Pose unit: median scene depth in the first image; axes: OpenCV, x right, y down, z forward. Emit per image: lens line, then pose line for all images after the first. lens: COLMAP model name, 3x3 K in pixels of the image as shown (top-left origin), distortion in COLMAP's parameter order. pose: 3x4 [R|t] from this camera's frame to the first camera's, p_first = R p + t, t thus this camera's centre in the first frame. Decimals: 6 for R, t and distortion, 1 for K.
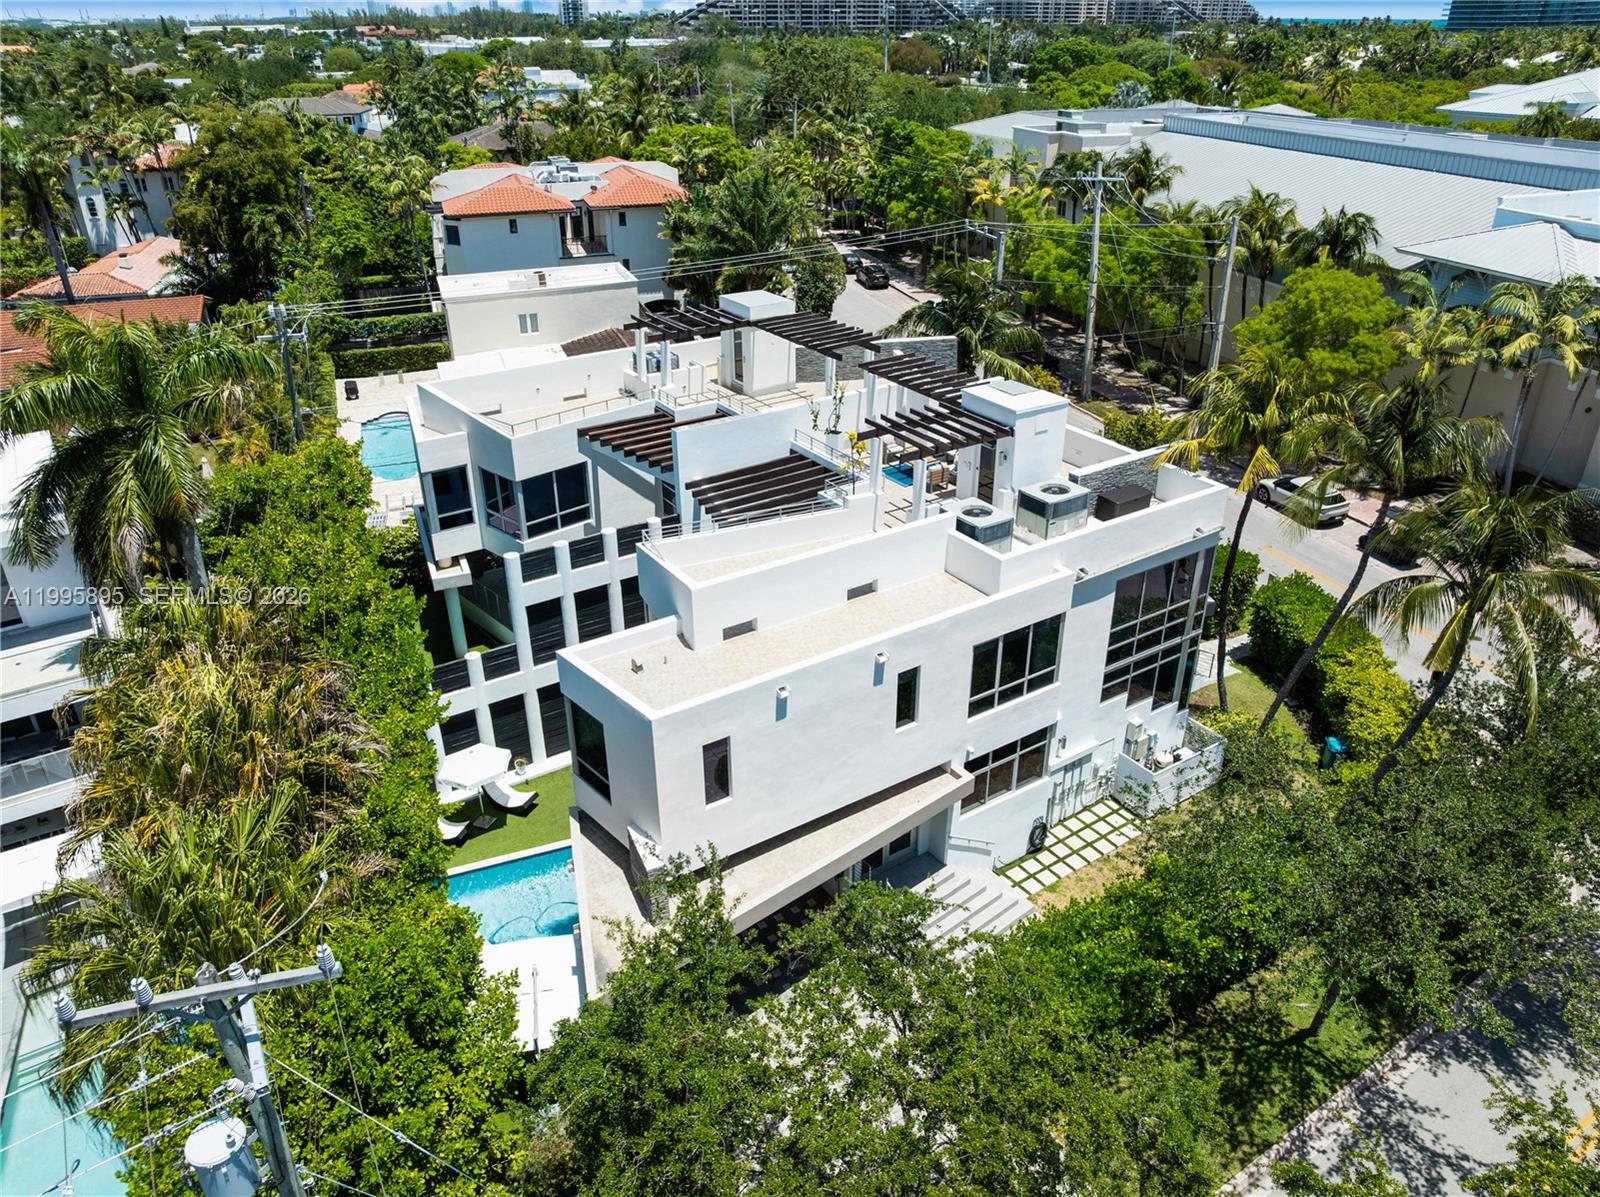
lens RADIAL K [[1113.7, 0, 800.0], [0, 1113.7, 598.5], [0, 0, 1]] dist [-0.003878, -0.001833]
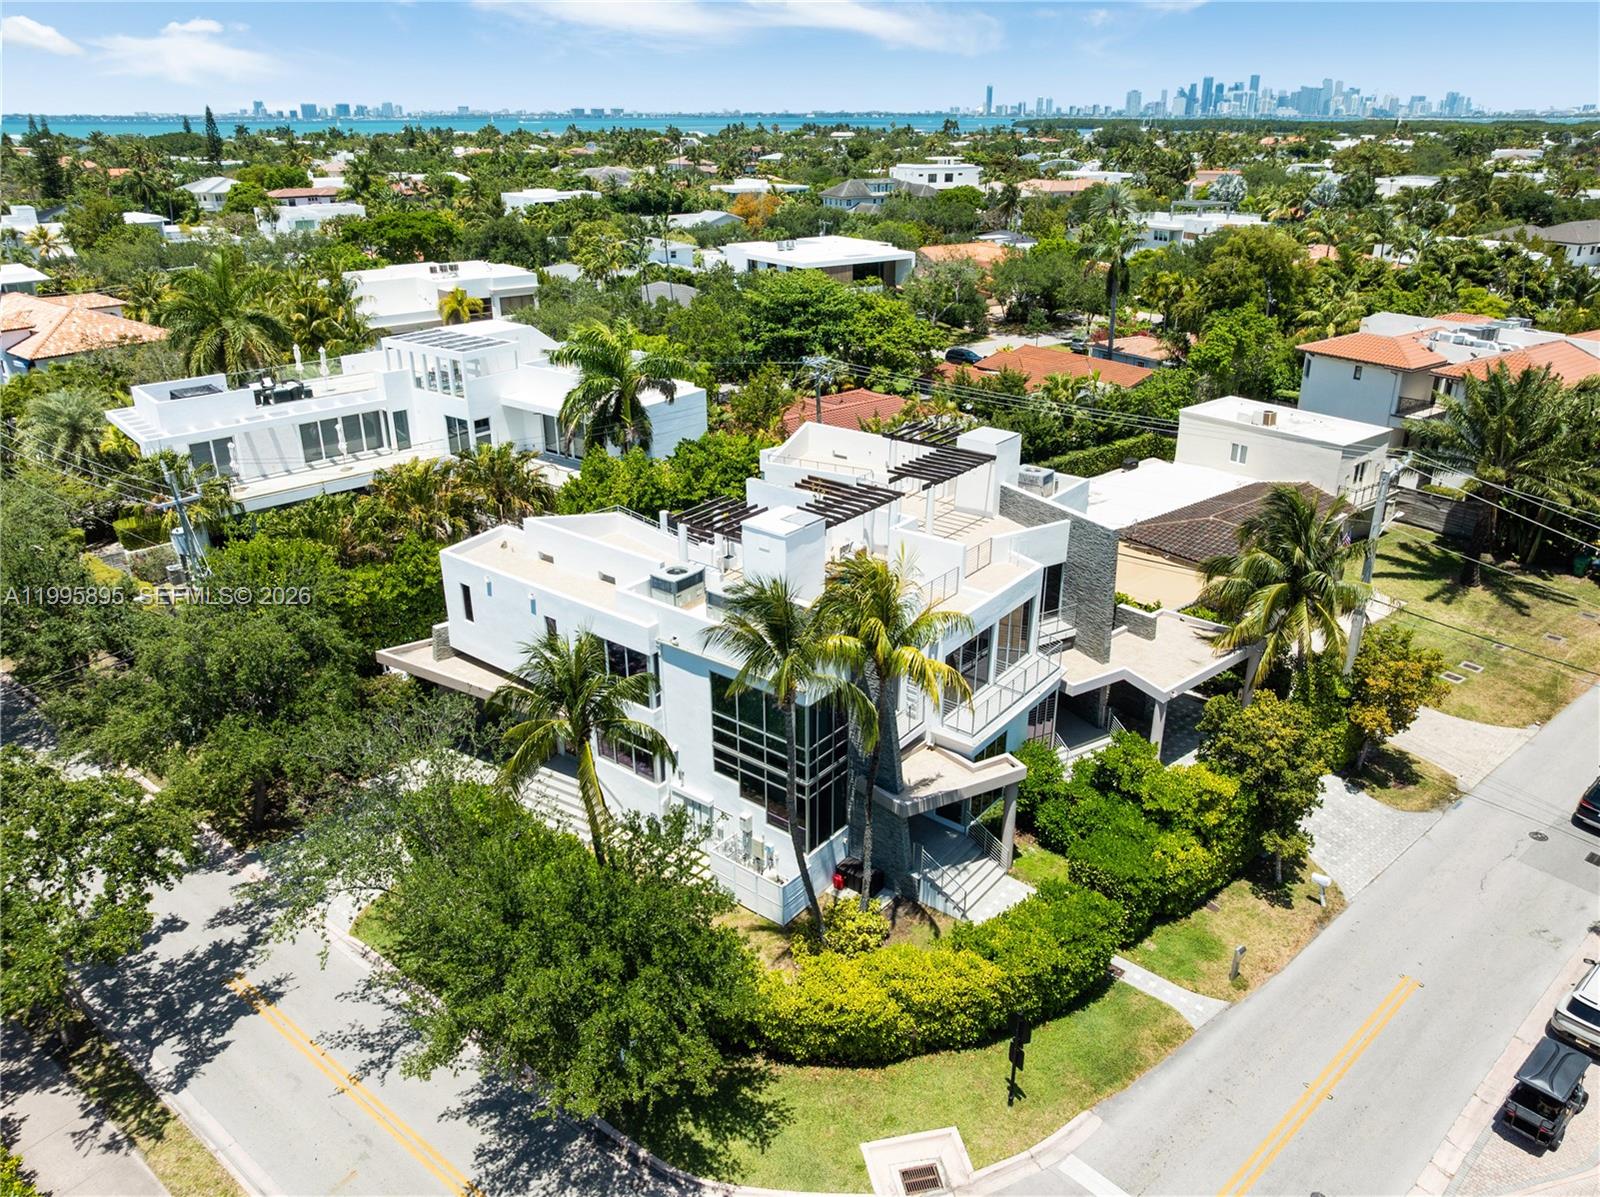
lens RADIAL K [[1126.4, 0, 800.0], [0, 1126.4, 598.5], [0, 0, 1]] dist [-0.026545, -0.038227]
pose [[0.312034, 0.376742, -0.872181, 1.332245], [-0.441666, 0.870311, 0.217923, -0.386661], [0.841169, 0.317214, 0.437961, 0.506509]]
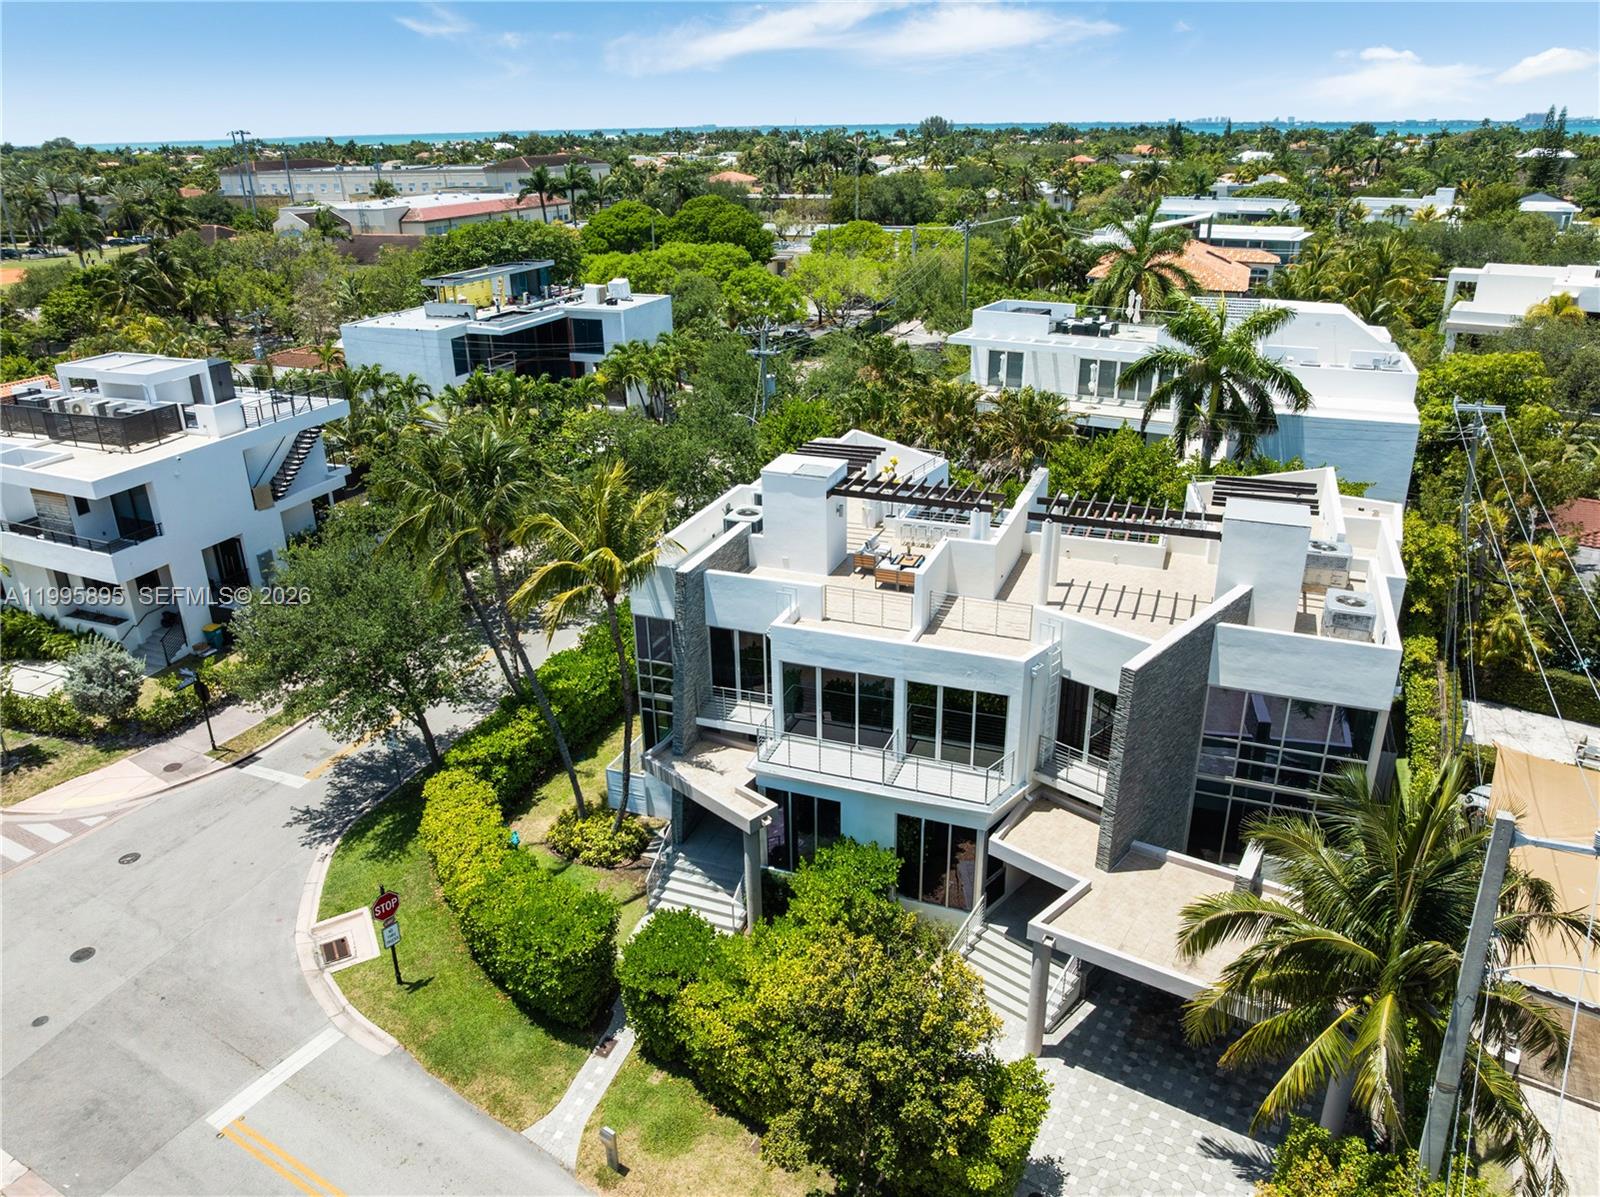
lens RADIAL K [[1125.6, 0, 800.0], [0, 1125.6, 598.5], [0, 0, 1]] dist [-0.006129, -0.098802]
pose [[-0.822087, 0.235054, -0.518577, 0.840315], [-0.247354, 0.672918, 0.697135, -0.905033], [0.512825, 0.701378, -0.495056, 1.690670]]
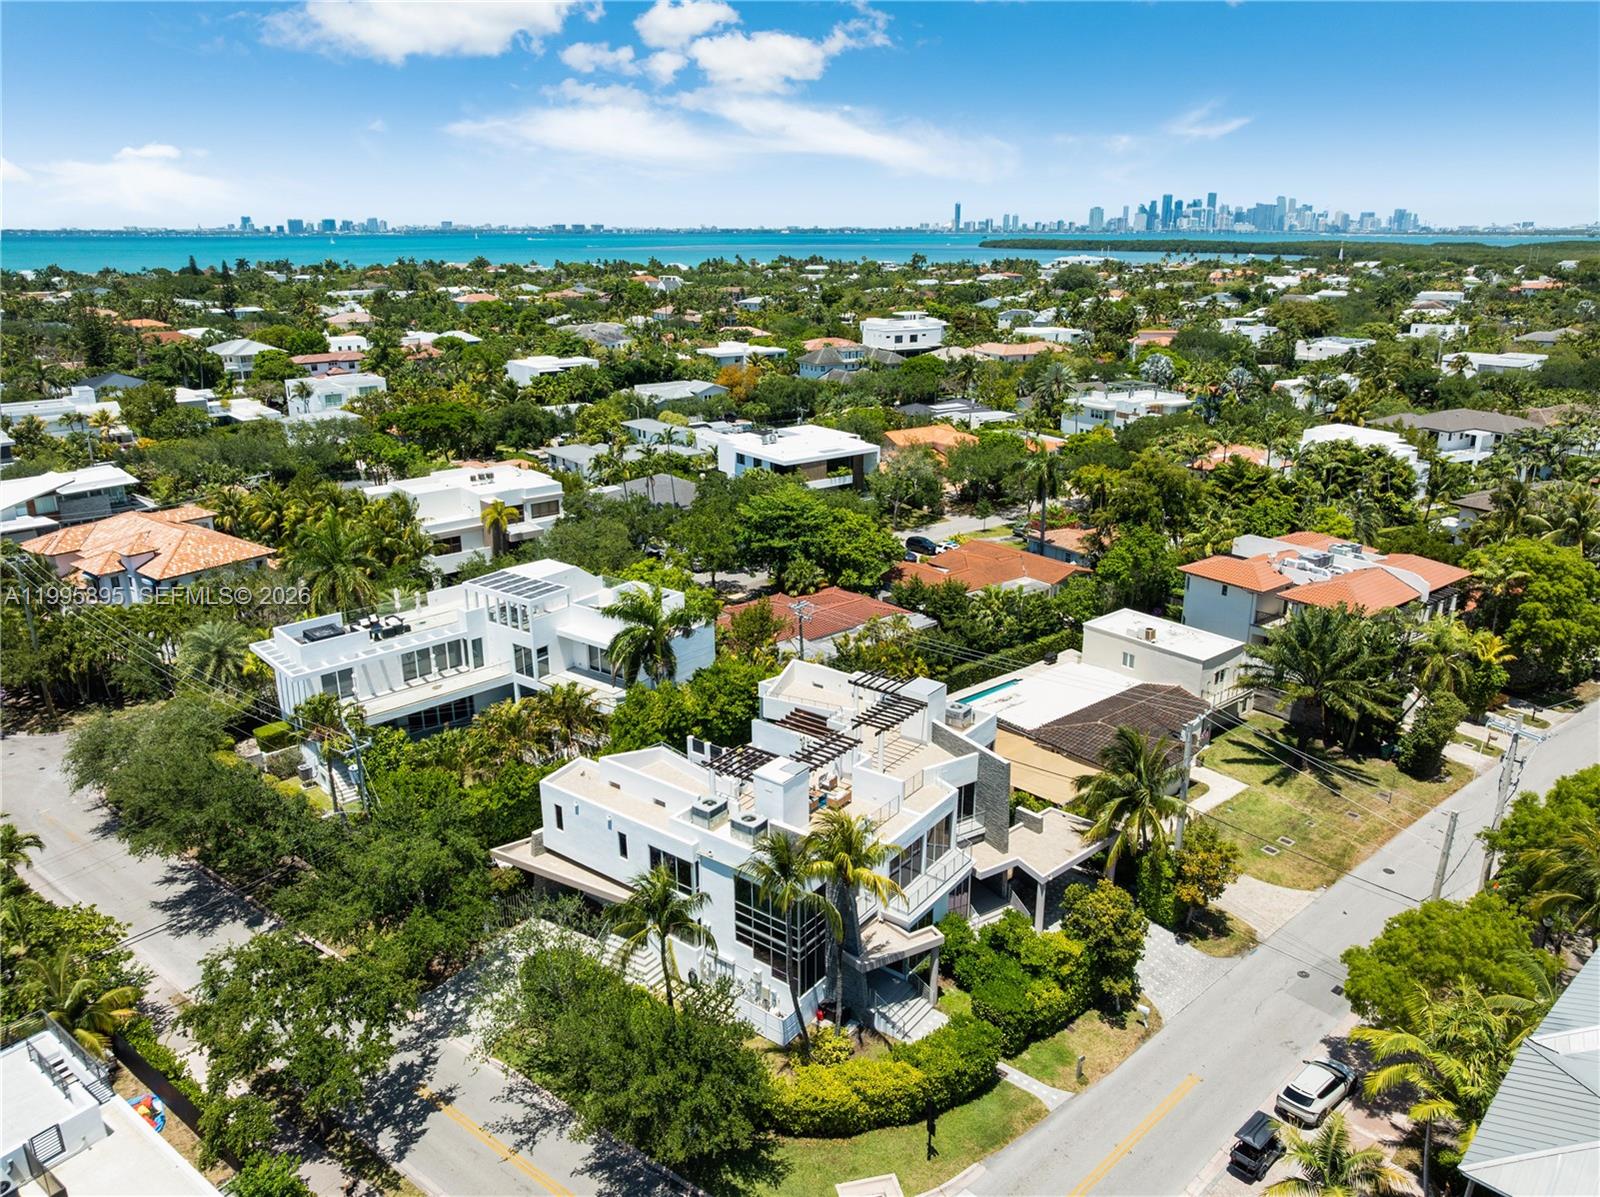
lens RADIAL K [[1125.6, 0, 800.0], [0, 1125.6, 598.5], [0, 0, 1]] dist [-0.006129, -0.098802]
pose [[0.331965, 0.293664, -0.896415, 1.823716], [-0.437386, 0.889893, 0.129552, -0.698084], [0.835758, 0.349073, 0.423858, 0.135150]]
